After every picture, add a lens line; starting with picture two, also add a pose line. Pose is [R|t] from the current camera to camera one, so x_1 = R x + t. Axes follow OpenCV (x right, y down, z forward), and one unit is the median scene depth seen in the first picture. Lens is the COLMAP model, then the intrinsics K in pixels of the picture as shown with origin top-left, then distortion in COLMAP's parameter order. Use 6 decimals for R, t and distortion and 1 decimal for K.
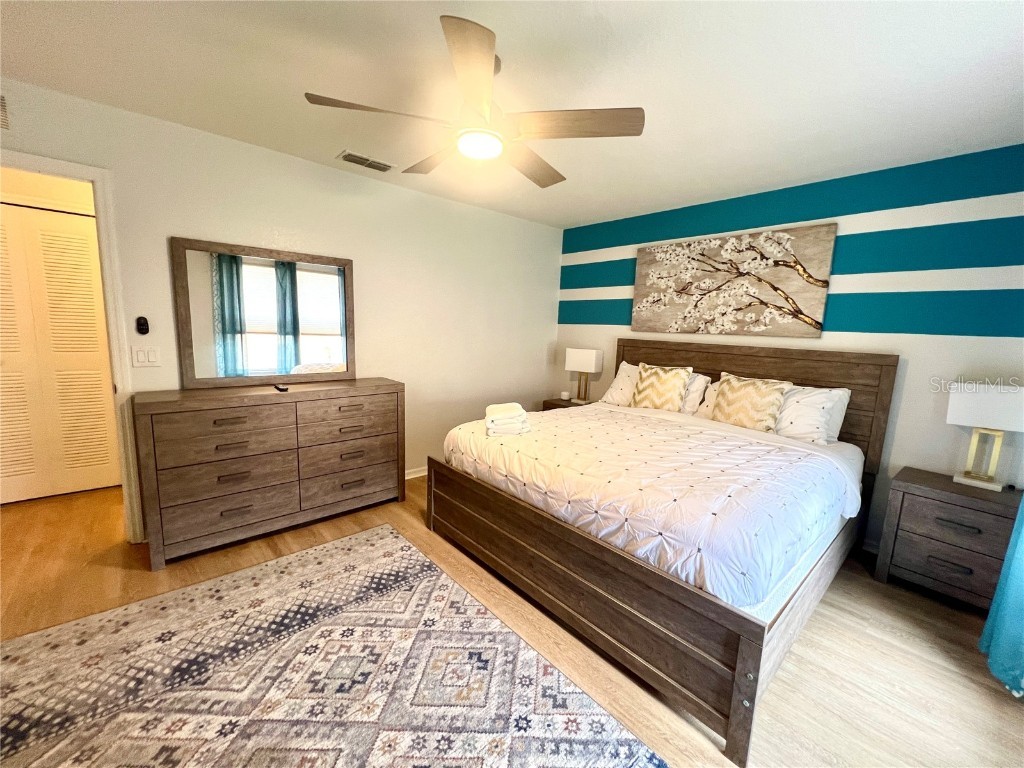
lens RADIAL K [[411.0, 0, 513.1], [0, 411.0, 385.8], [0, 0, 1]] dist [-0.006411, 0.000033]
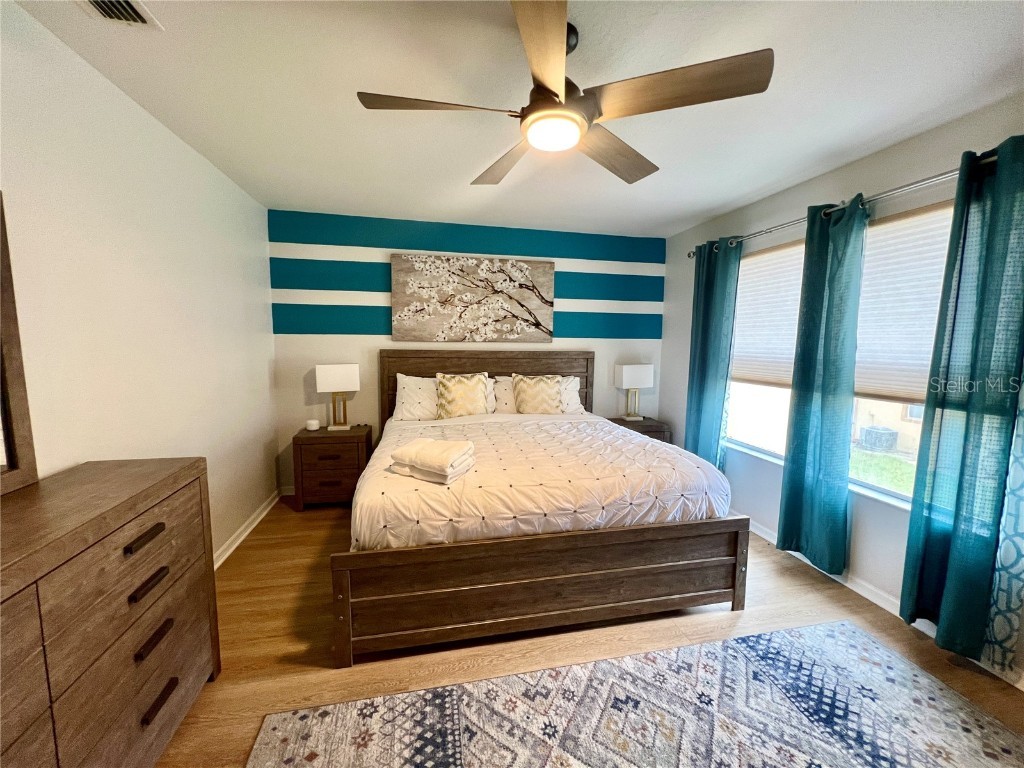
lens RADIAL K [[411.0, 0, 512.5], [0, 411.0, 385.1], [0, 0, 1]] dist [-0.006411, 0.000033]
pose [[0.489251, -0.126485, 0.862923, -0.540737], [0.130764, 0.988882, 0.070809, -0.086744], [-0.862284, 0.078196, 0.500351, 0.408319]]
